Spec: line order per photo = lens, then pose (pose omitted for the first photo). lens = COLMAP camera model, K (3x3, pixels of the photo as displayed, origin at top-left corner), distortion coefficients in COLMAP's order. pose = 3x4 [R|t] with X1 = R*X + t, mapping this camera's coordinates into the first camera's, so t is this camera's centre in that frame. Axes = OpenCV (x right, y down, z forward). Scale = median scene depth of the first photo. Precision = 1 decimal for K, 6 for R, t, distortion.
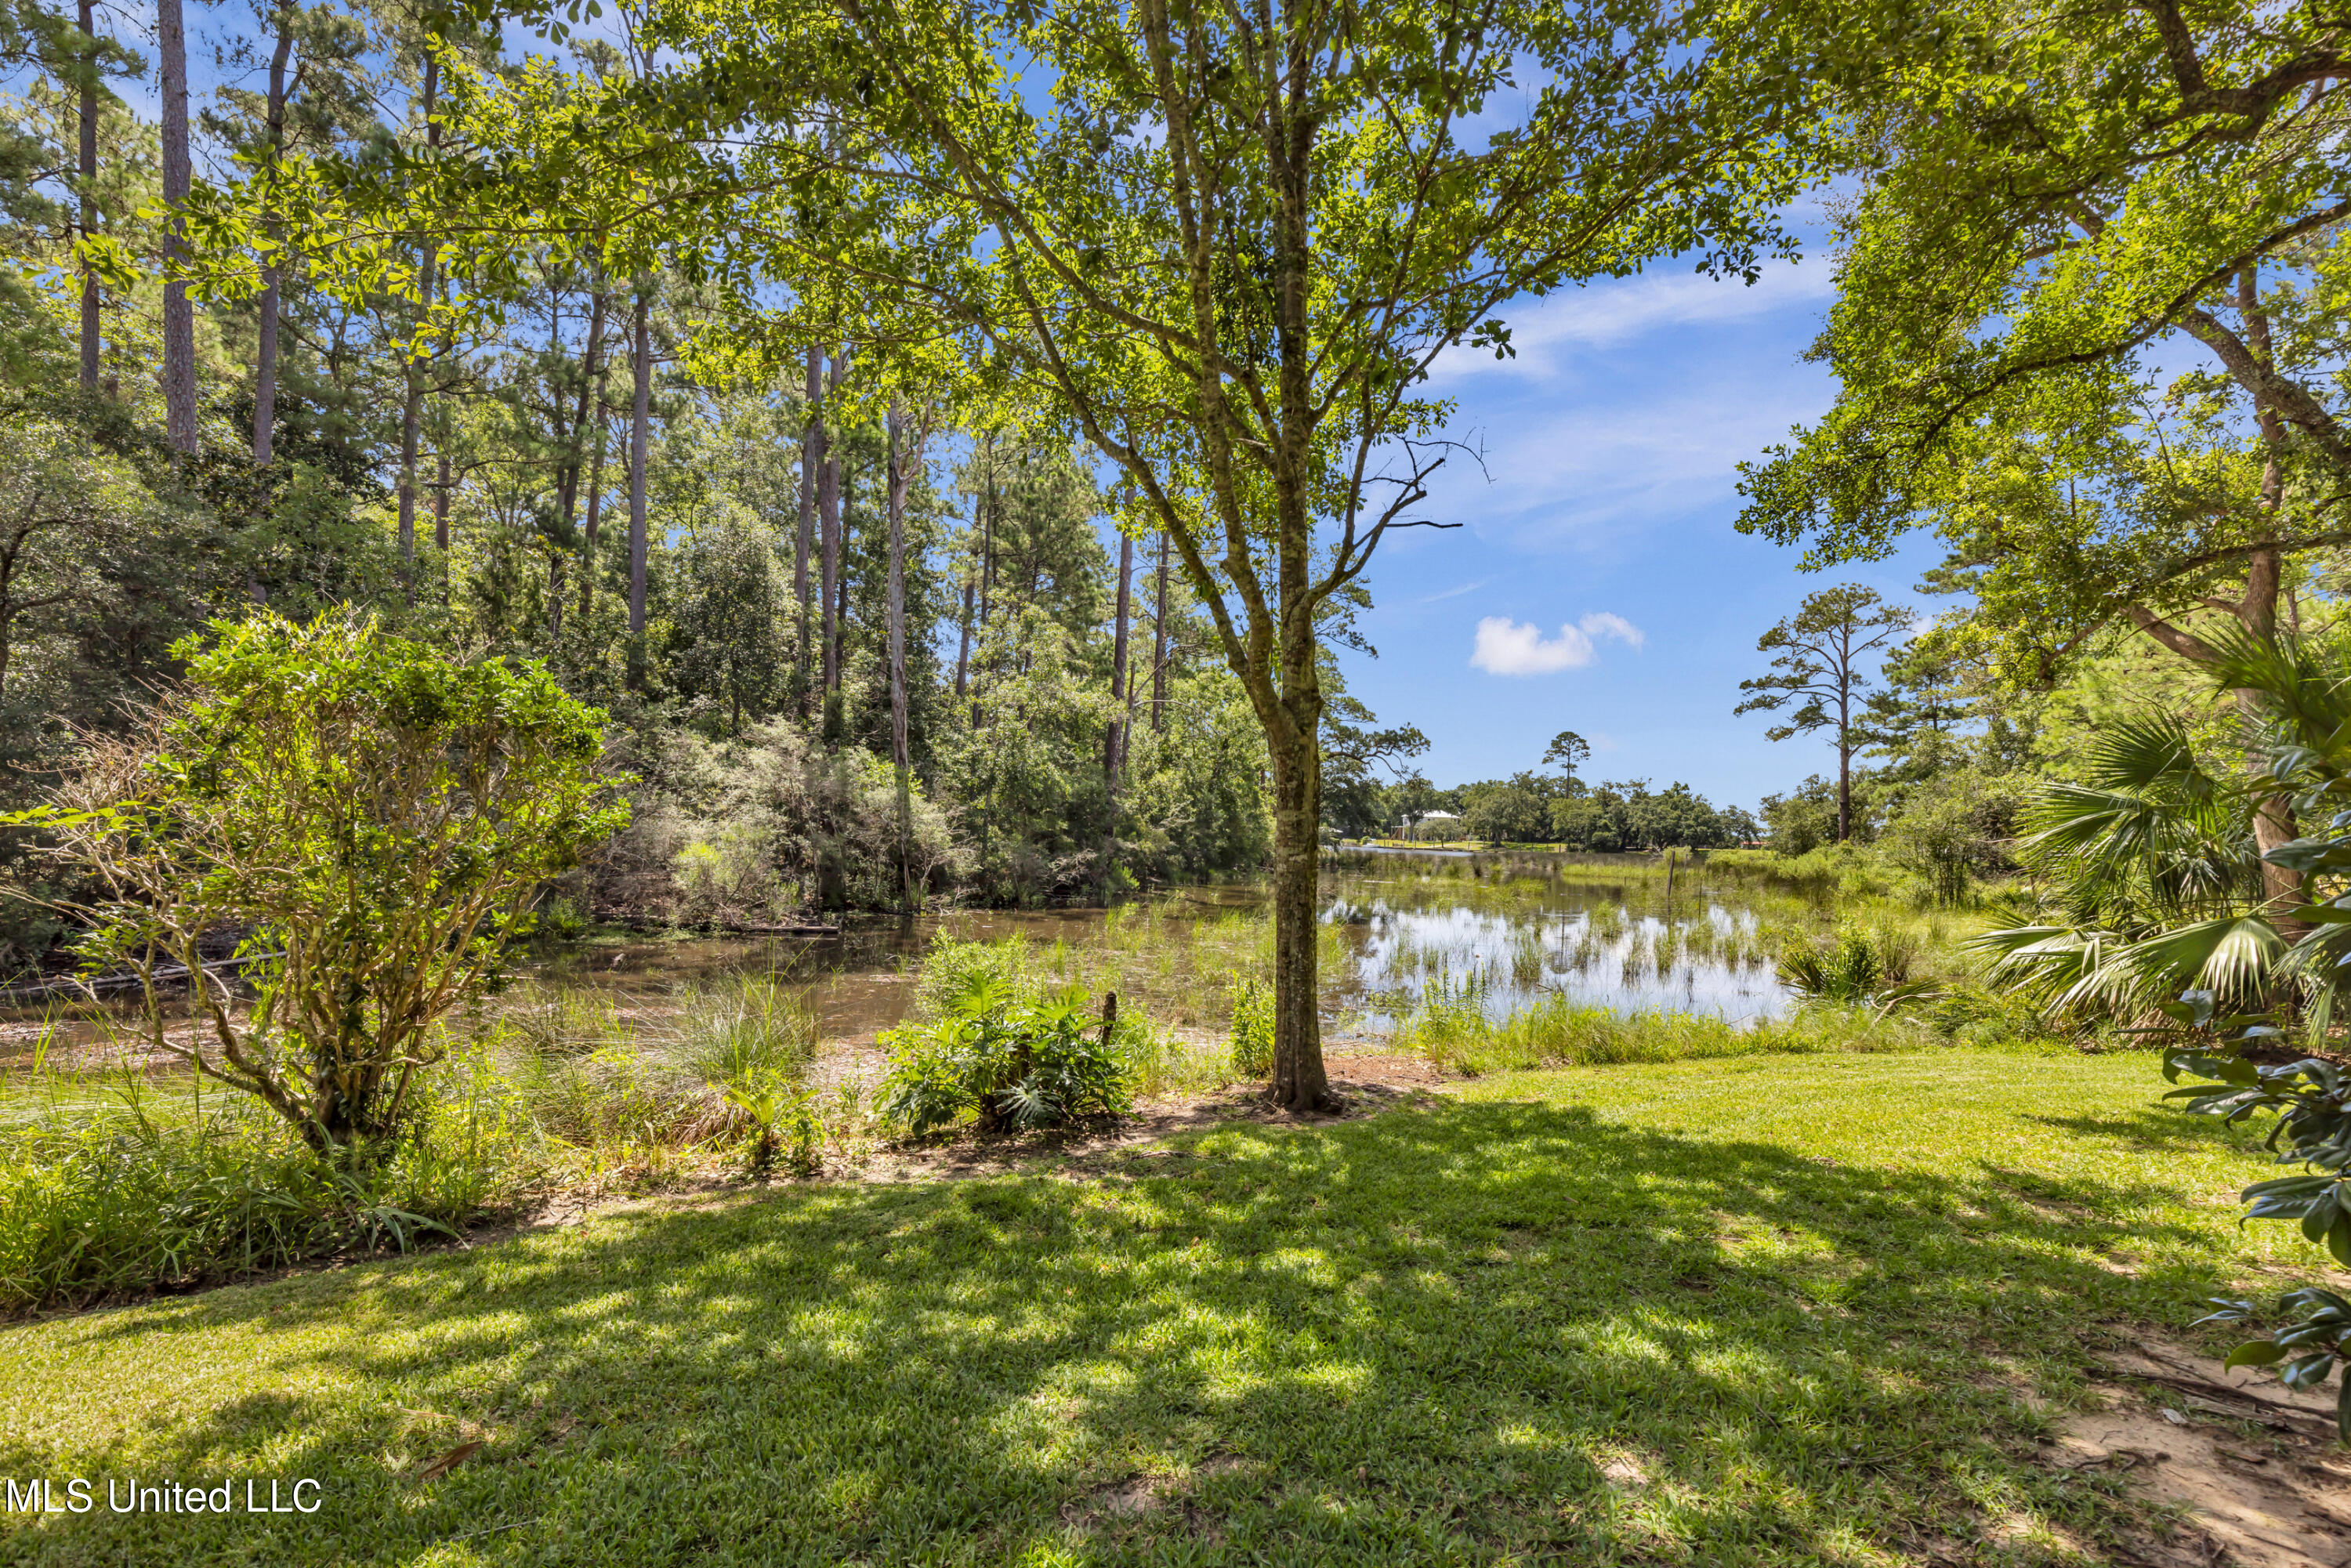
lens RADIAL K [[1074.1, 0, 1176.9], [0, 1074.1, 791.1], [0, 0, 1]] dist [0.000687, 0.000072]
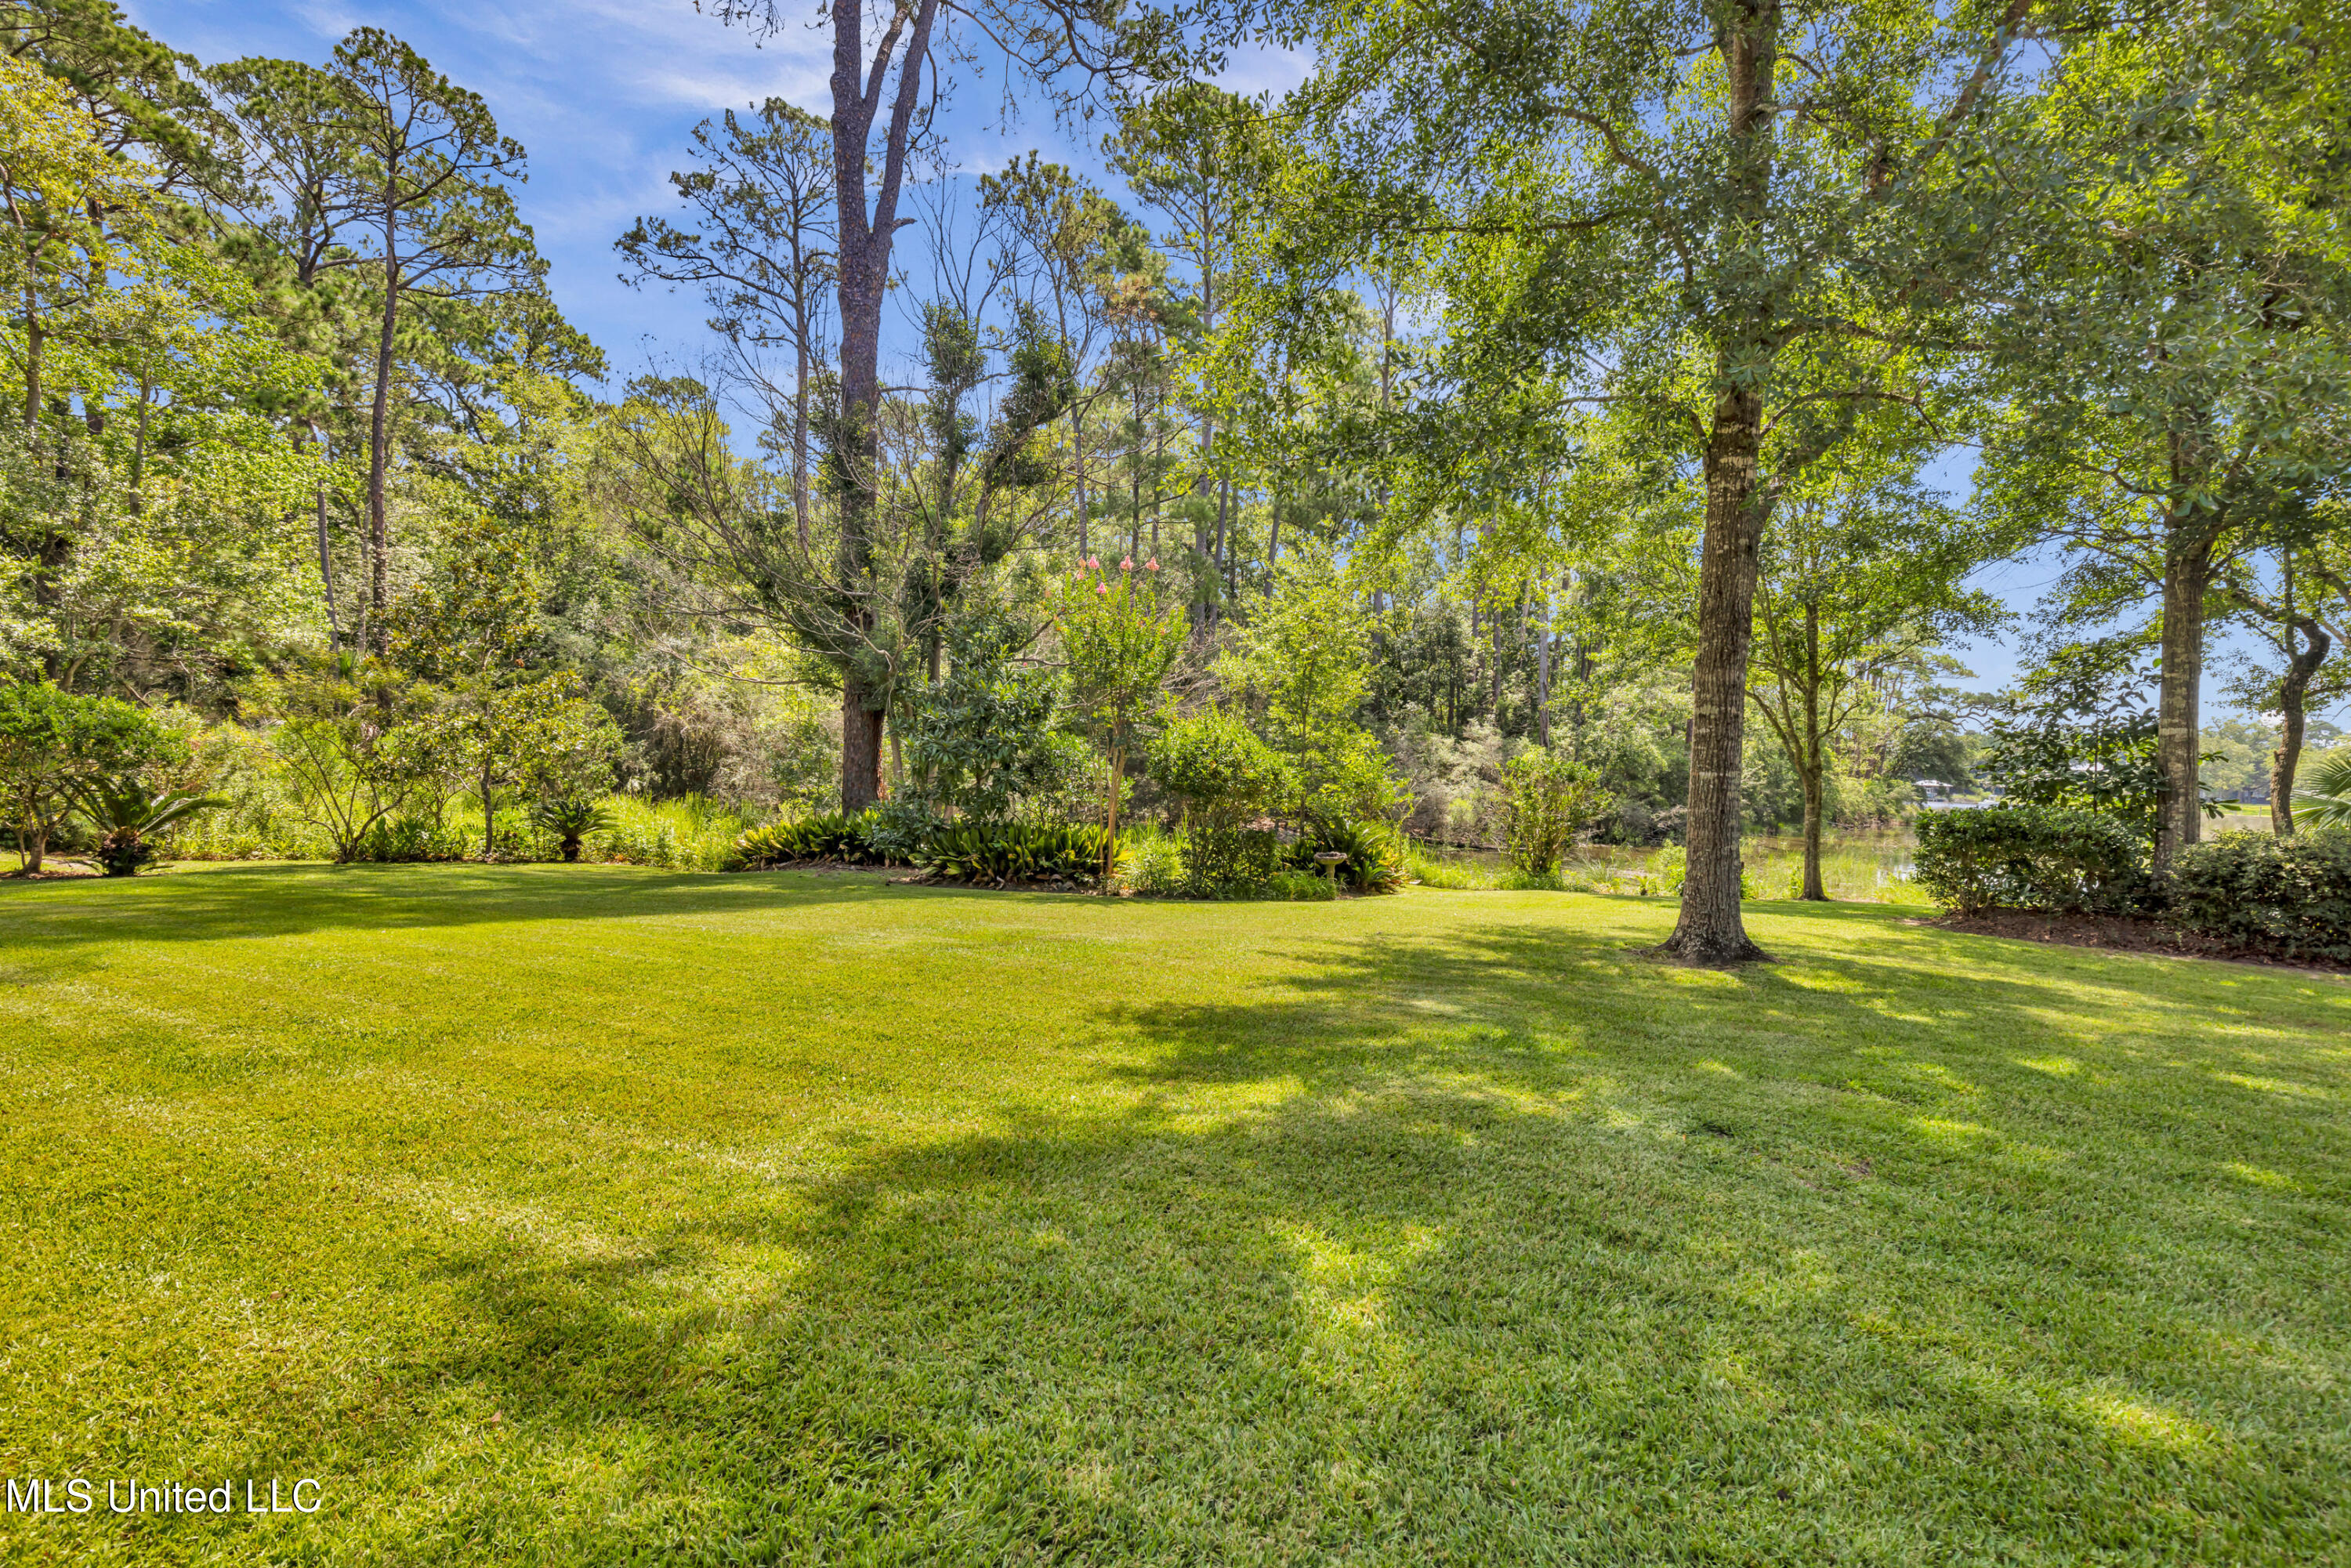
lens RADIAL K [[1074.1, 0, 1172.7], [0, 1074.1, 774.1], [0, 0, 1]] dist [0.000687, 0.000072]
pose [[0.885515, 0.010812, -0.464485, -0.018773], [0.005231, 0.999434, 0.033237, -0.038048], [0.464581, -0.031862, 0.884957, -0.558797]]
